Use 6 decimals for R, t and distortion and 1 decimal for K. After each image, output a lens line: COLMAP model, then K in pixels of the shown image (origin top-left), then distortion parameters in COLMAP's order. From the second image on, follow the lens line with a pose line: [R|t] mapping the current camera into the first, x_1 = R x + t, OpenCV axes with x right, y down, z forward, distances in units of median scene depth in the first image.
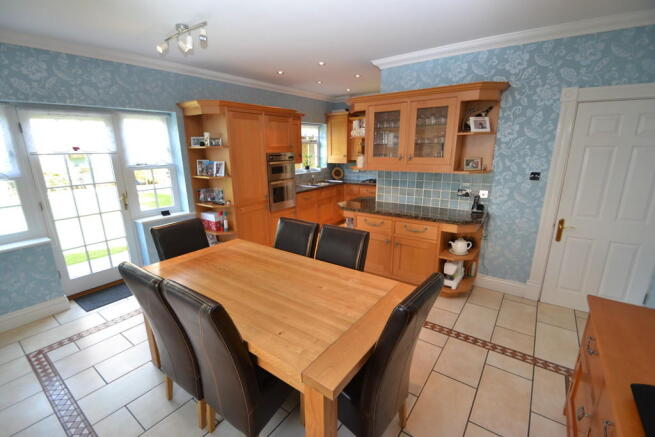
lens RADIAL K [[292.9, 0, 327.5], [0, 292.9, 218.5], [0, 0, 1]] dist [0.000285, 0.000096]
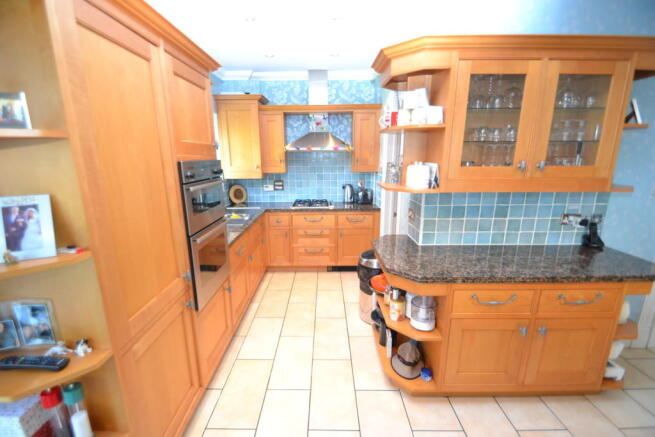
lens RADIAL K [[292.9, 0, 327.5], [0, 292.9, 218.5], [0, 0, 1]] dist [0.000285, 0.000096]
pose [[0.822536, -0.114713, 0.557024, -0.301475], [0.133874, 0.990978, 0.006393, -0.147418], [-0.552732, 0.069313, 0.830472, 0.675423]]
